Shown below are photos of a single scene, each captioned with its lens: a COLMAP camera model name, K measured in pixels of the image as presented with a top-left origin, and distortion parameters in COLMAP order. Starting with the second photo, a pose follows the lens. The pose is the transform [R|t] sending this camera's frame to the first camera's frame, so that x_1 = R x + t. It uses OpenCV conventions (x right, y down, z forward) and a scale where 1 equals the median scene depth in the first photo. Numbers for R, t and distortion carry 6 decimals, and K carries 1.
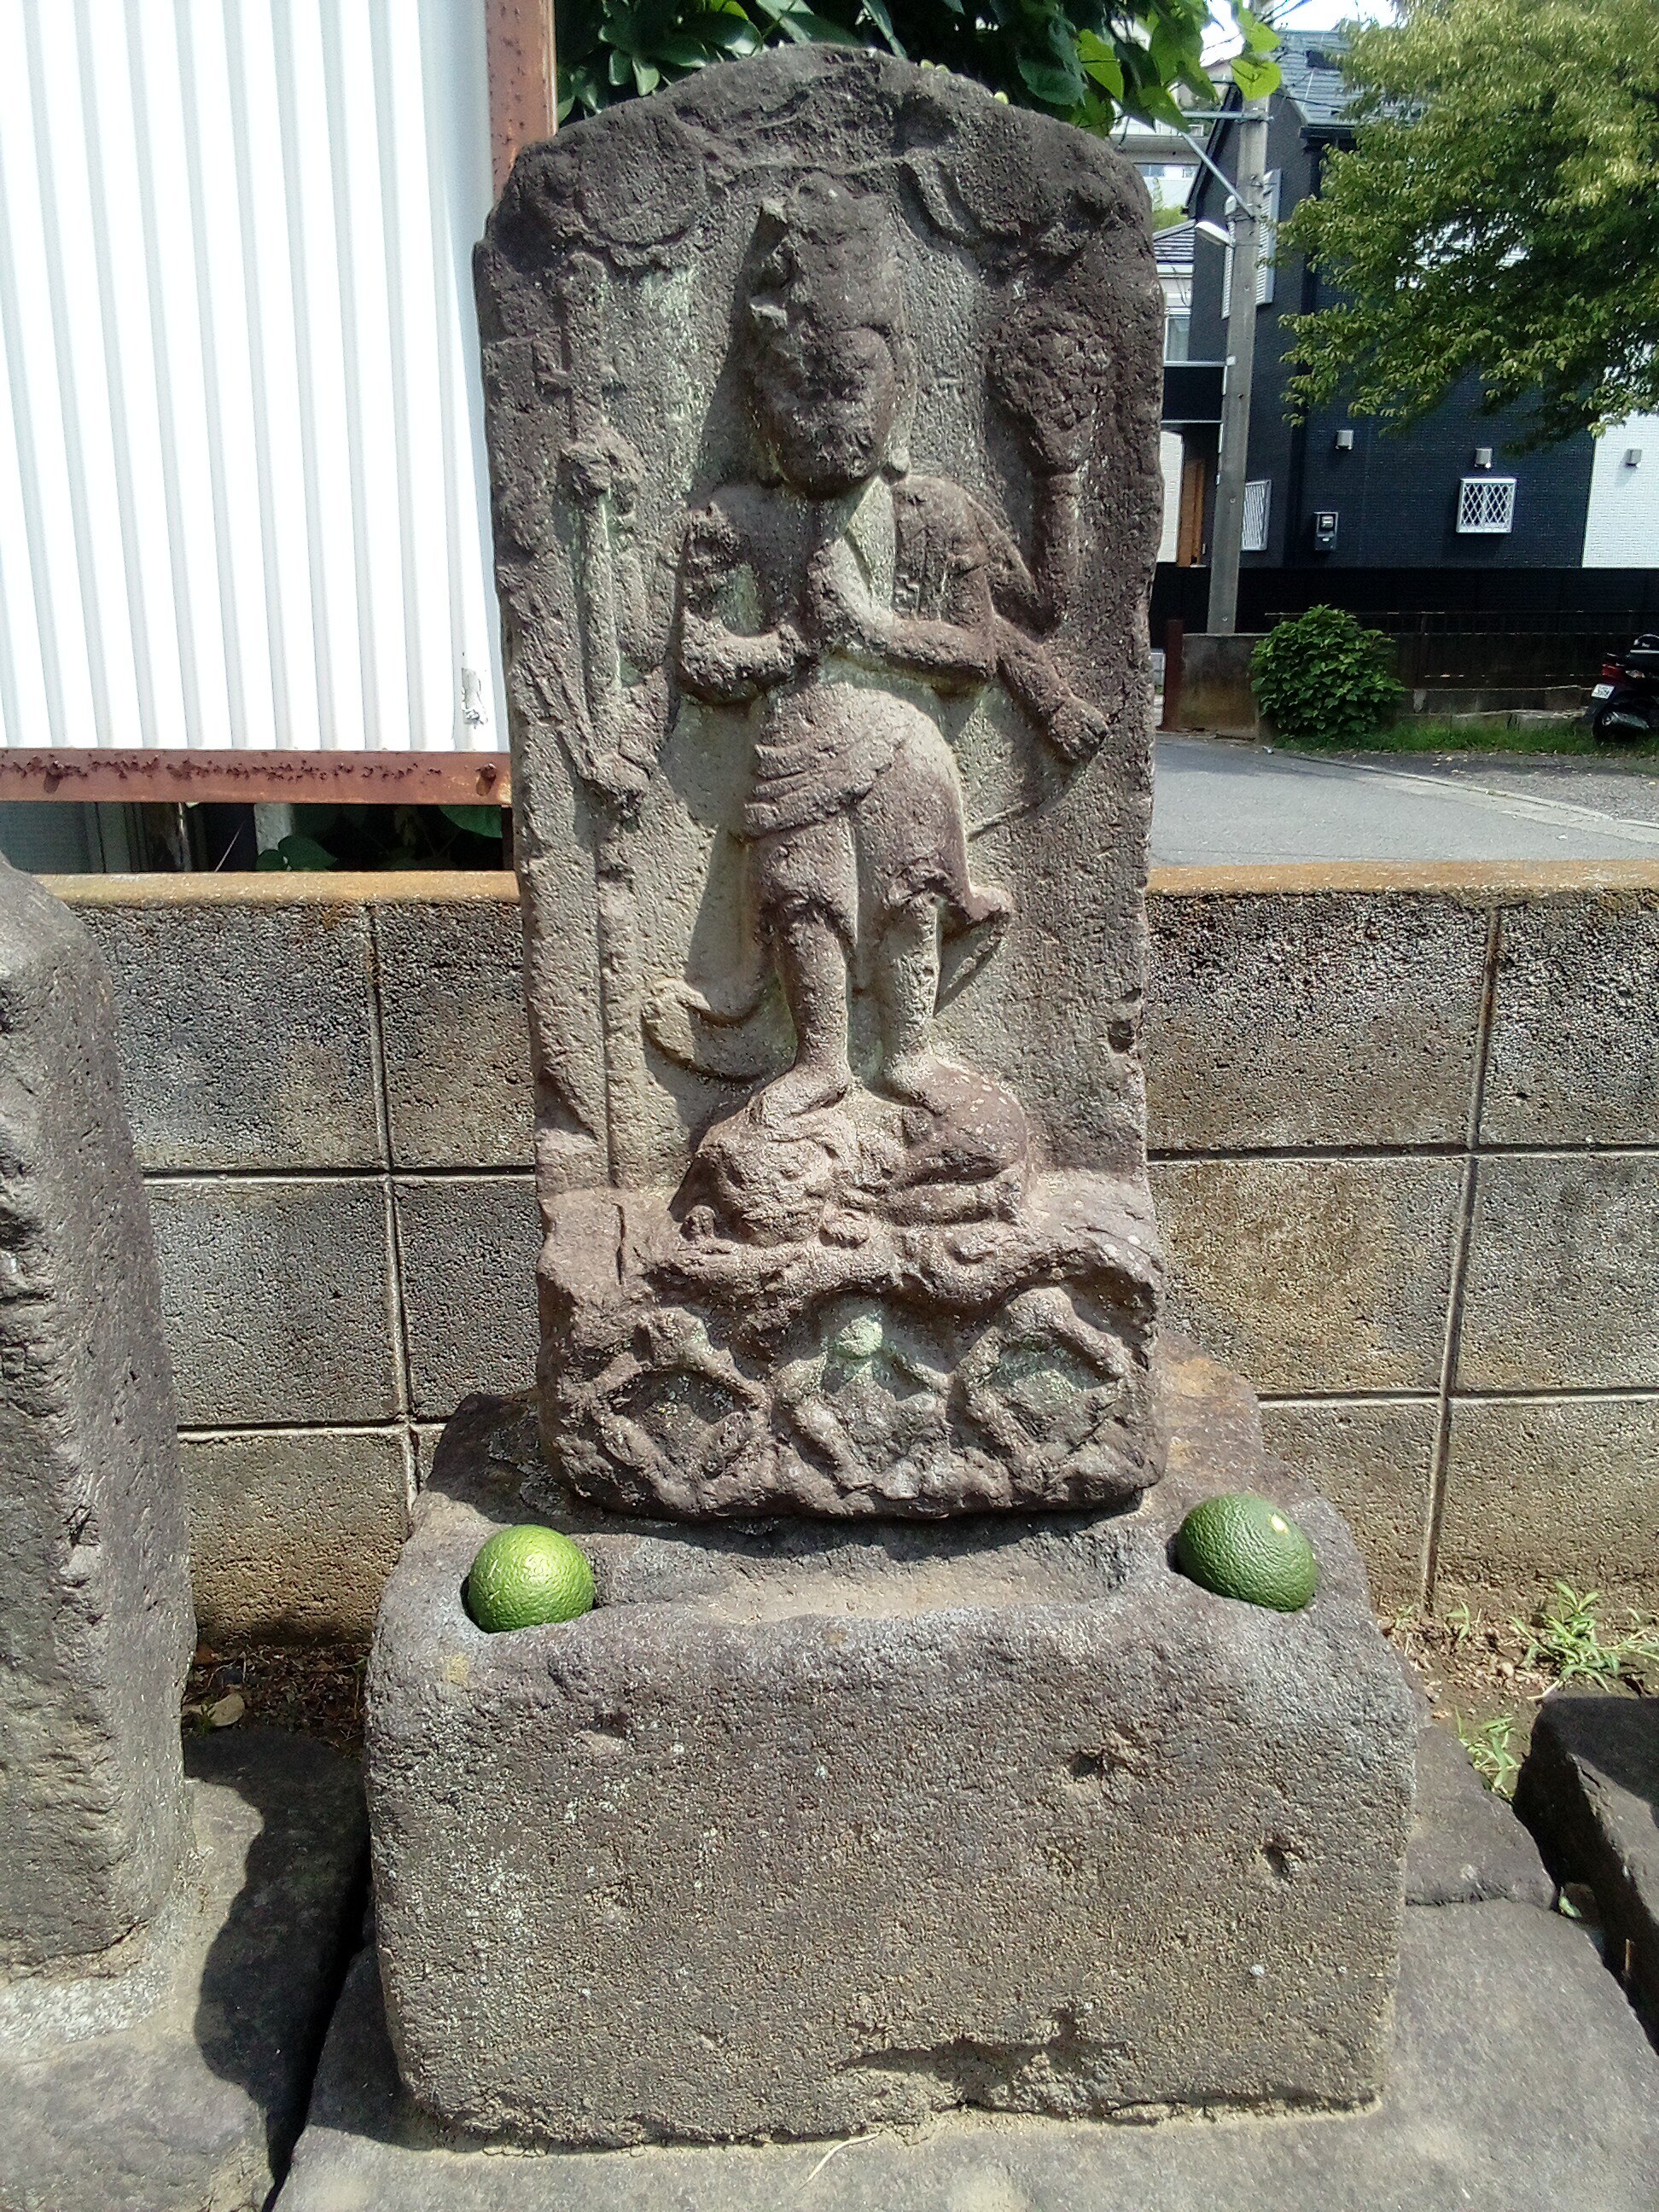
lens RADIAL K [[1872.5, 0, 834.4], [0, 1872.5, 1105.9], [0, 0, 1]] dist [0.082809, -0.143675]
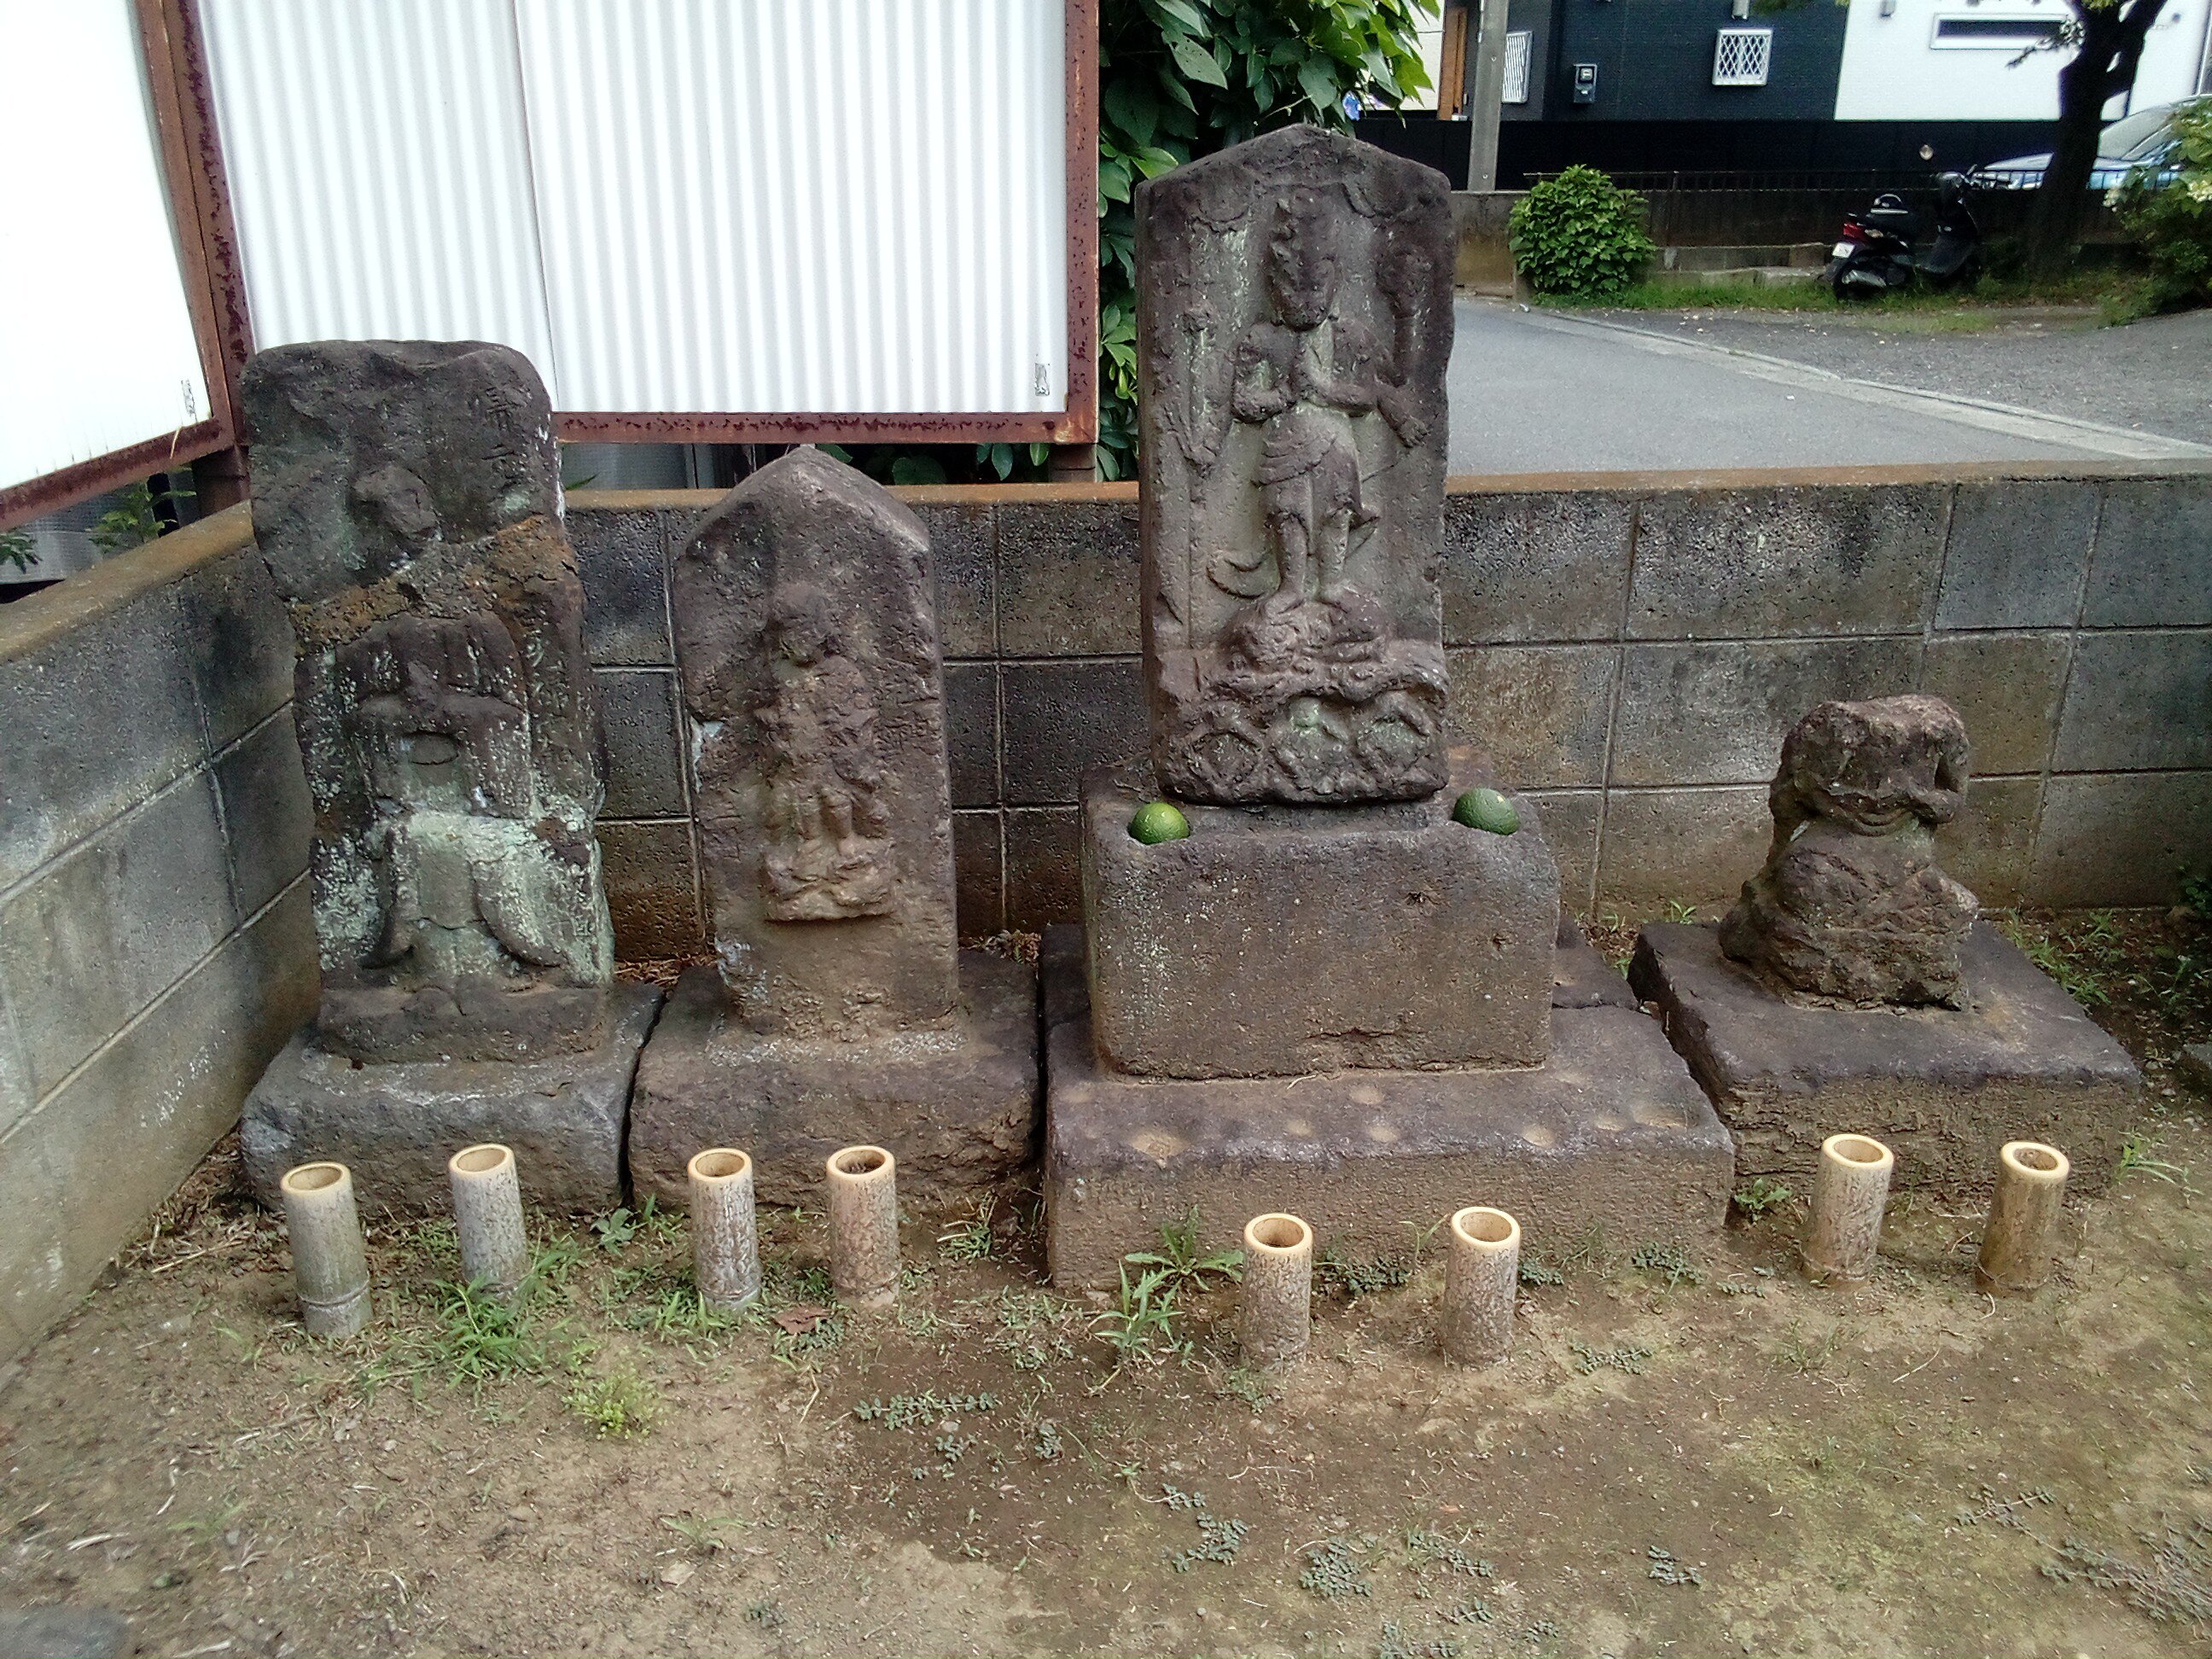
lens RADIAL K [[1872.5, 0, 1106.0], [0, 1872.5, 829.5], [0, 0, 1]] dist [0.082809, -0.143675]
pose [[0.999928, -0.007850, 0.009035, -0.237261], [0.007008, 0.995937, 0.089778, 0.056824], [-0.009703, -0.089708, 0.995921, -1.145709]]
